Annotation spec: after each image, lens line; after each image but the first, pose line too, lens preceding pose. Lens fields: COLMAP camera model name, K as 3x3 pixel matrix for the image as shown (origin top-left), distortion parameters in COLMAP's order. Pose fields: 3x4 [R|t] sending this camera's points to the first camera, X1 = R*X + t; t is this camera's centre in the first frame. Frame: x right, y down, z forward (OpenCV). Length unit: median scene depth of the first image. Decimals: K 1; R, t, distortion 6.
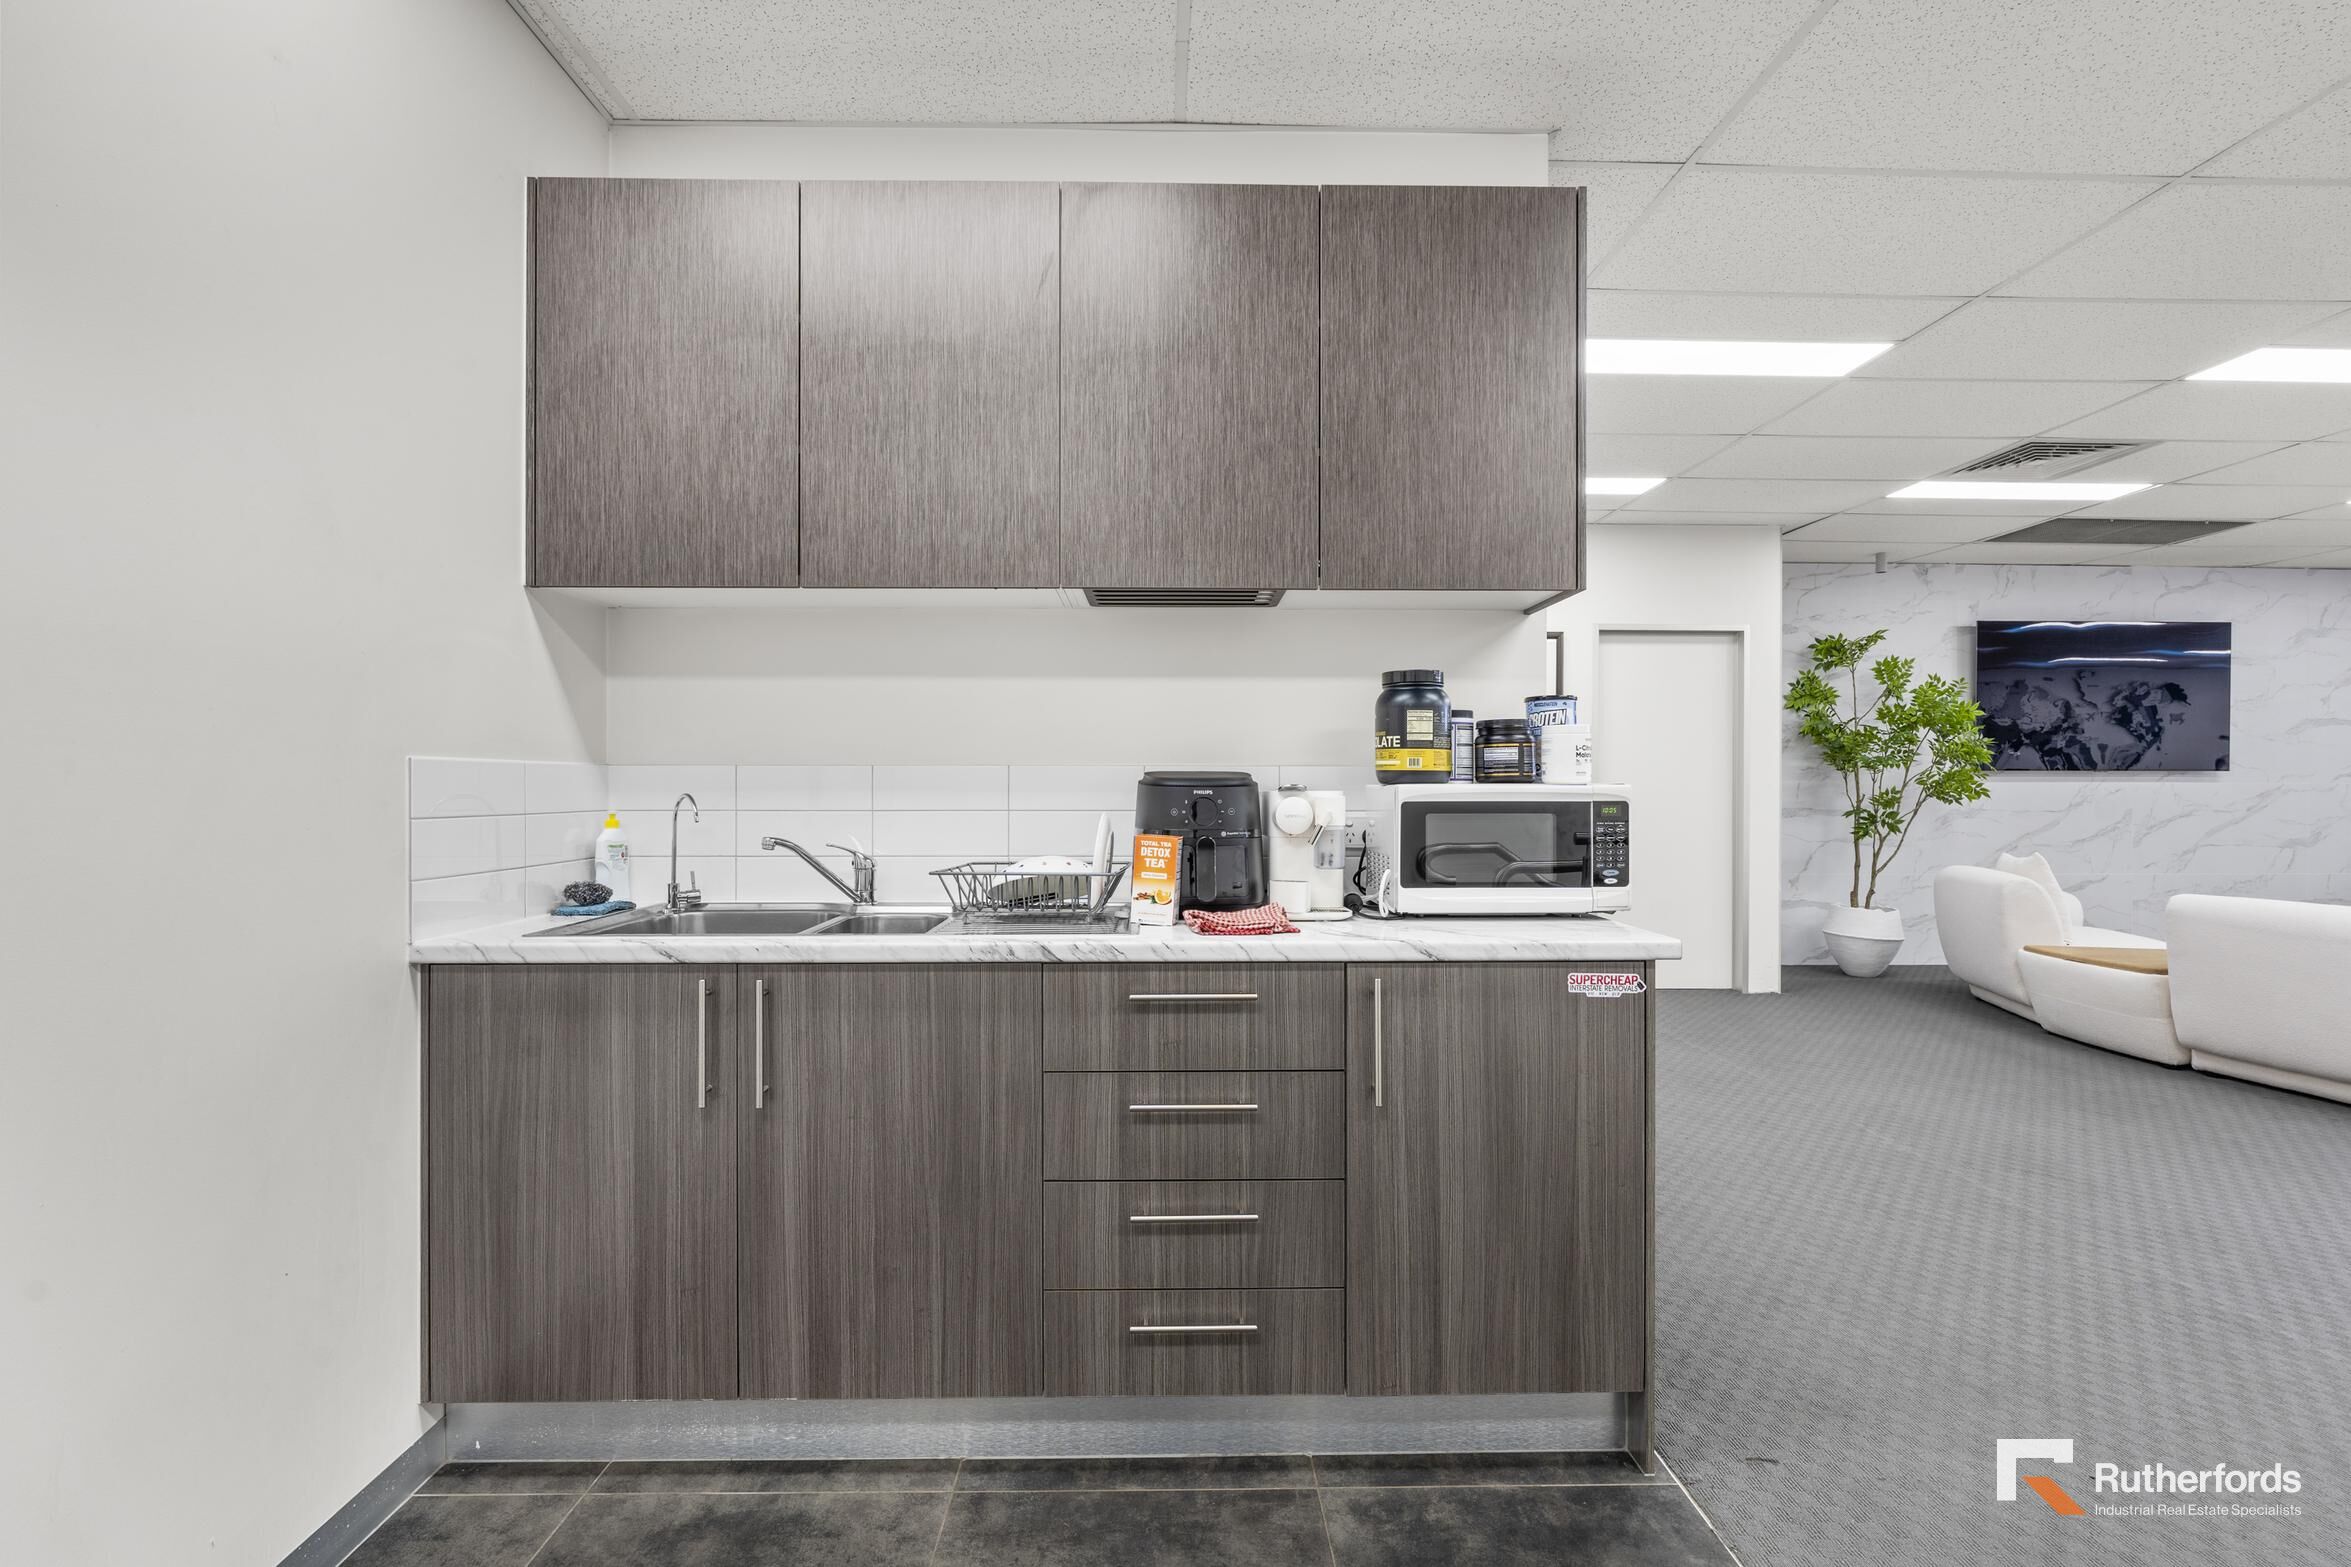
lens RADIAL K [[1027.8, 0, 1176.1], [0, 1027.8, 788.0], [0, 0, 1]] dist [-0.004300, 0.001276]
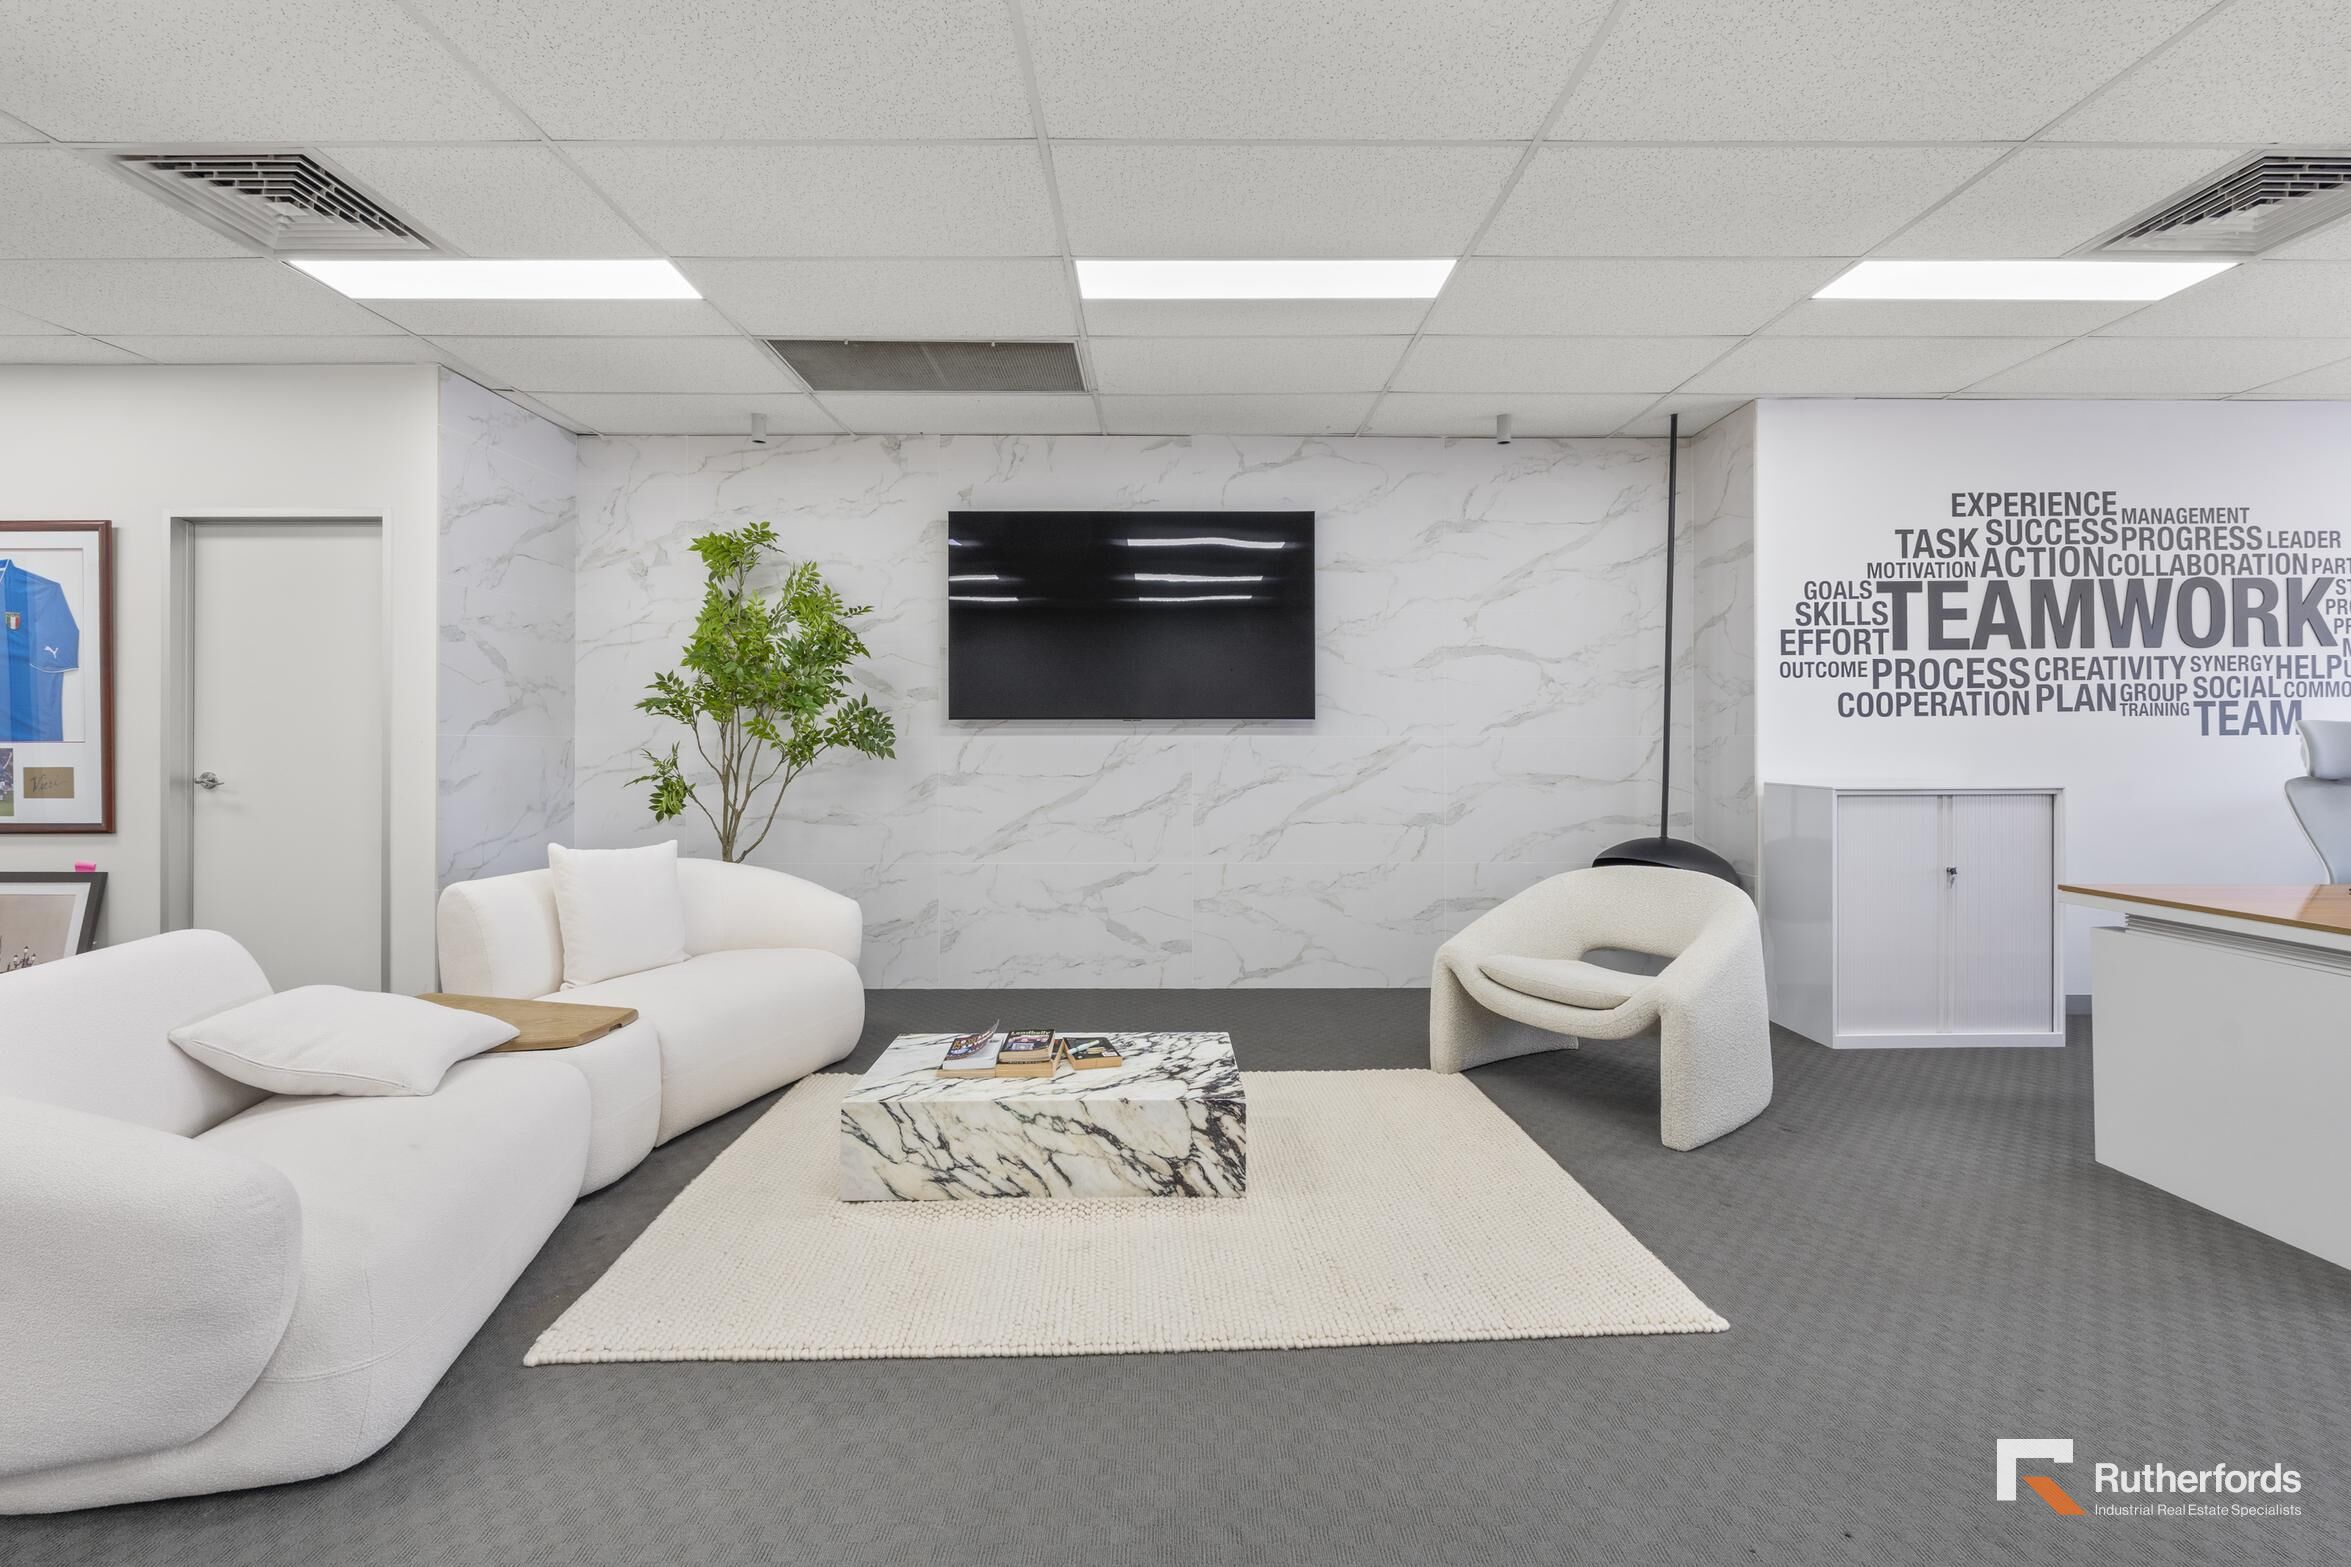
lens RADIAL K [[1027.8, 0, 1252.6], [0, 1027.8, 733.8], [0, 0, 1]] dist [-0.004300, 0.001276]
pose [[0.999653, -0.003375, -0.026136, 1.240781], [0.003194, 0.999971, -0.006967, -0.001911], [0.026159, 0.006881, 0.999634, 0.348621]]
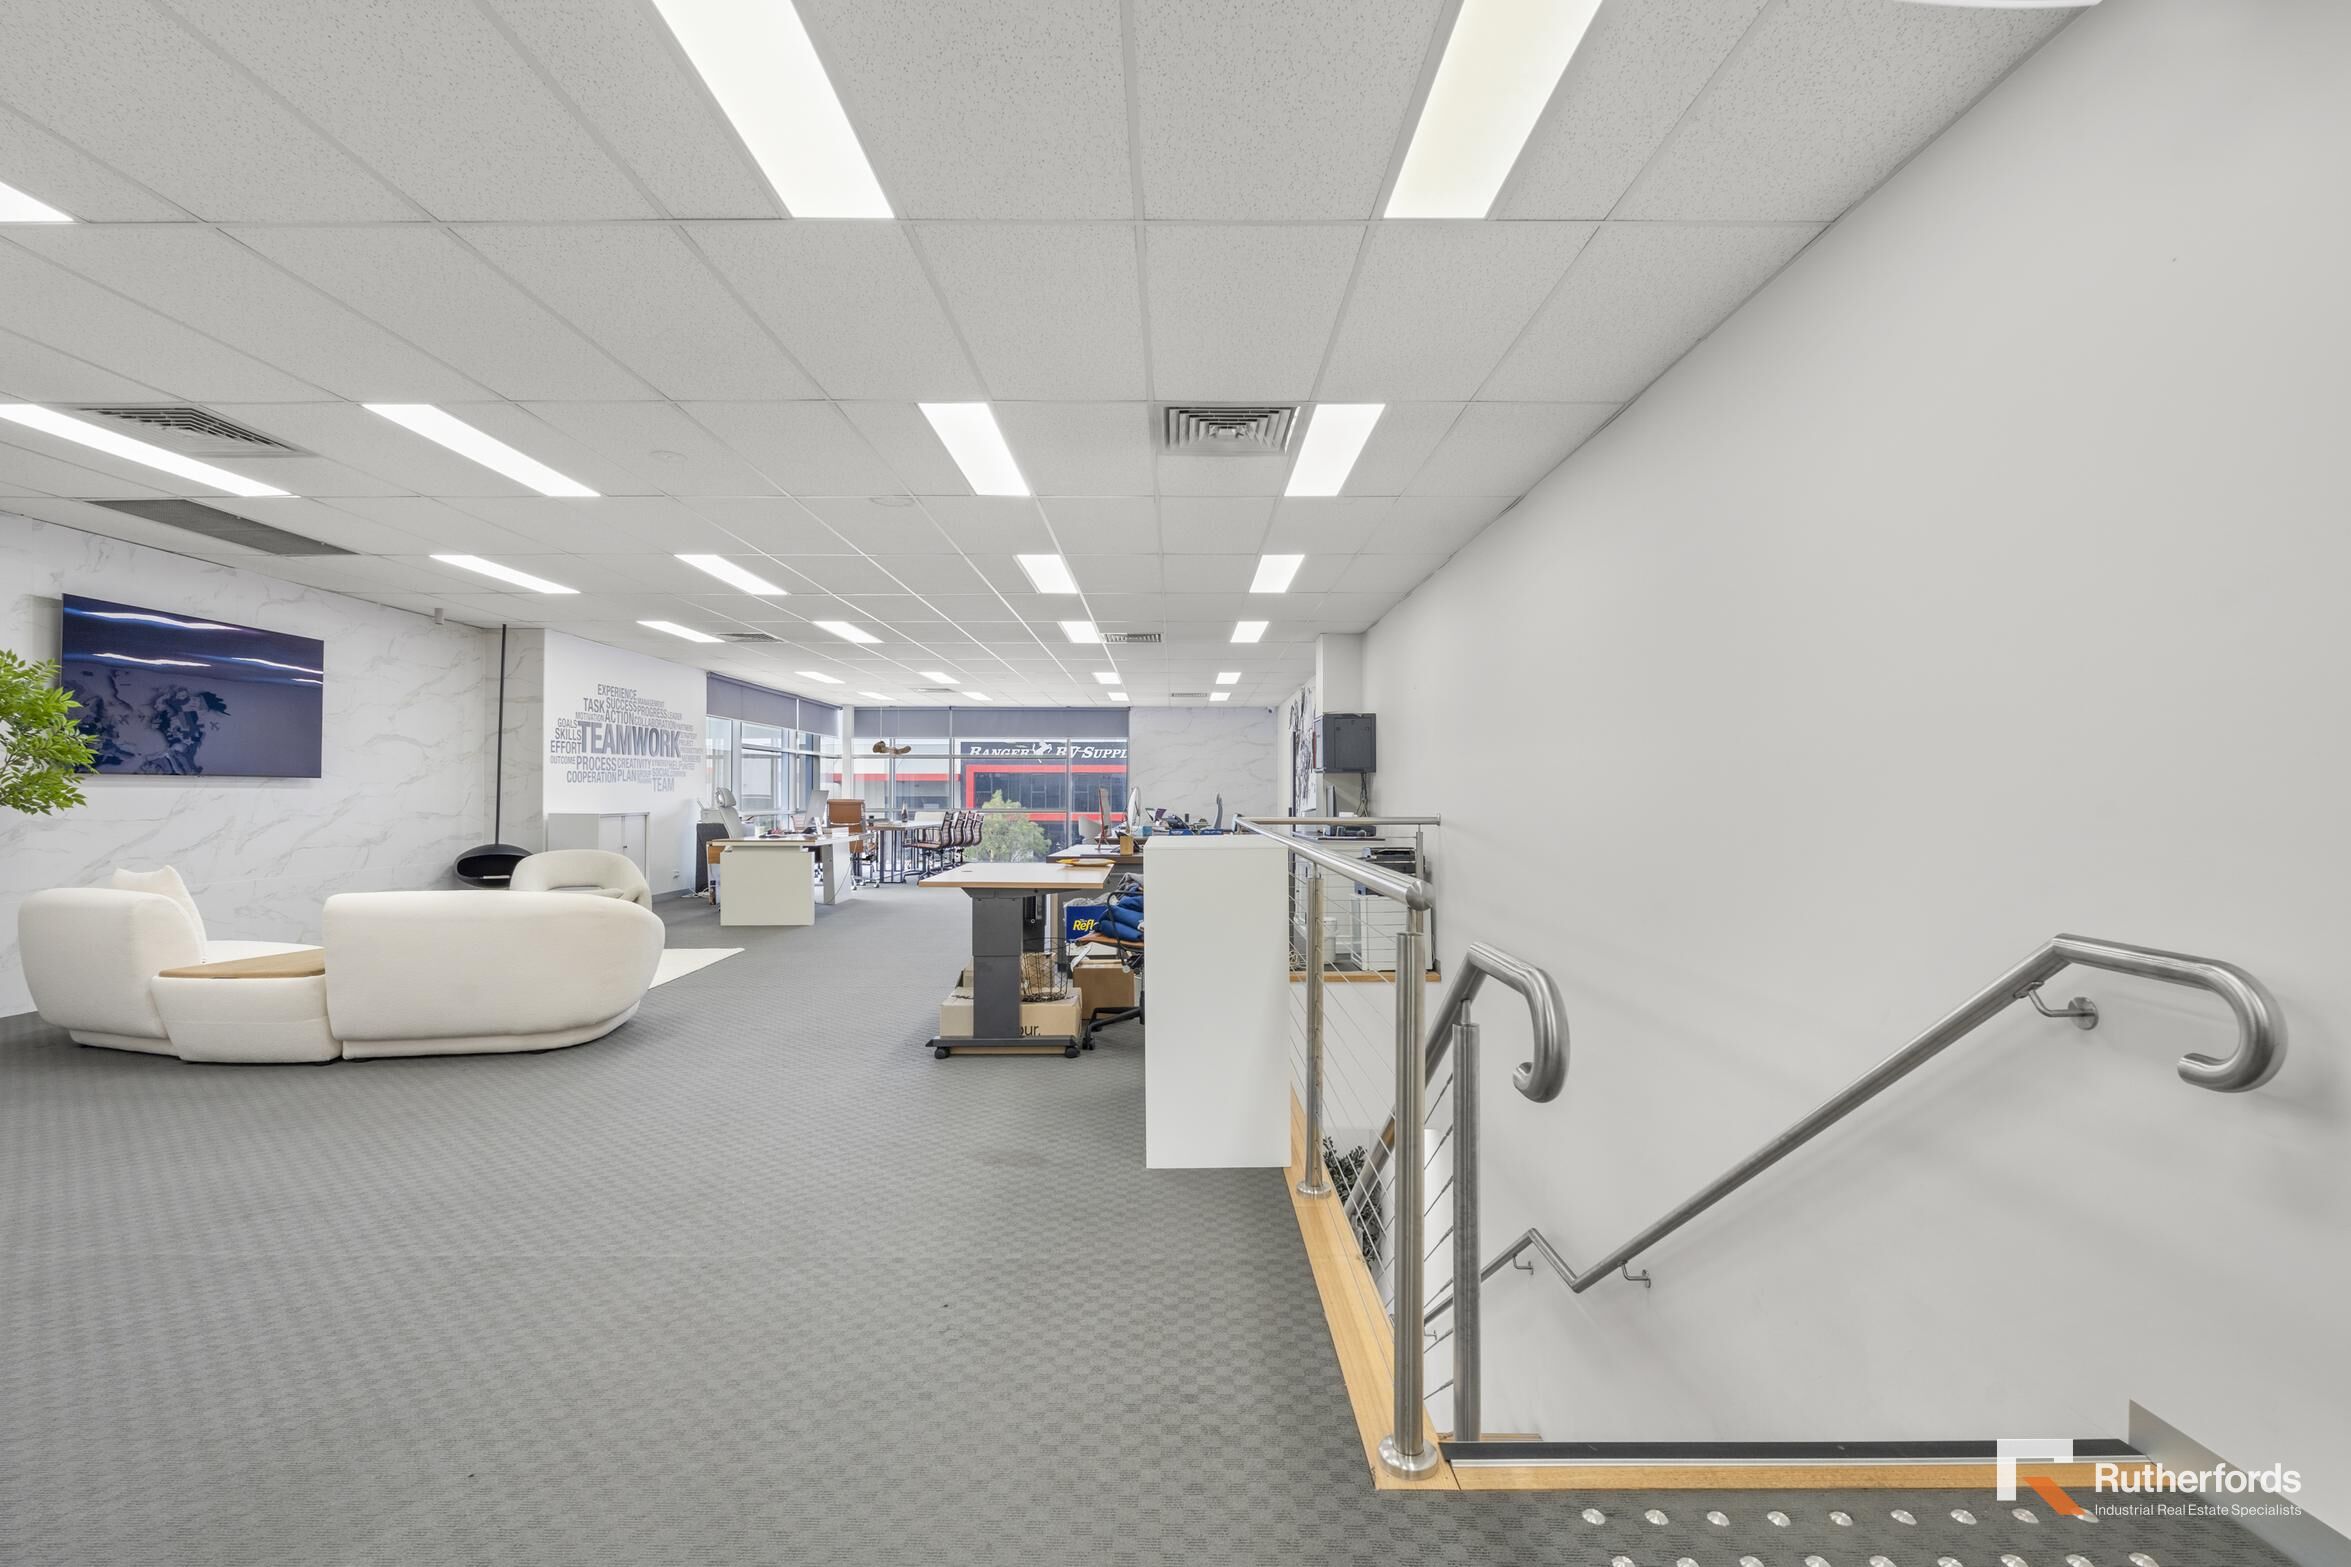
lens RADIAL K [[1027.8, 0, 1178.1], [0, 1027.8, 783.2], [0, 0, 1]] dist [-0.004300, 0.001276]
pose [[0.026626, 0.009812, 0.999597, -0.030375], [0.002791, 0.999947, -0.009889, 0.002386], [-0.999642, 0.003053, 0.026597, 0.088345]]
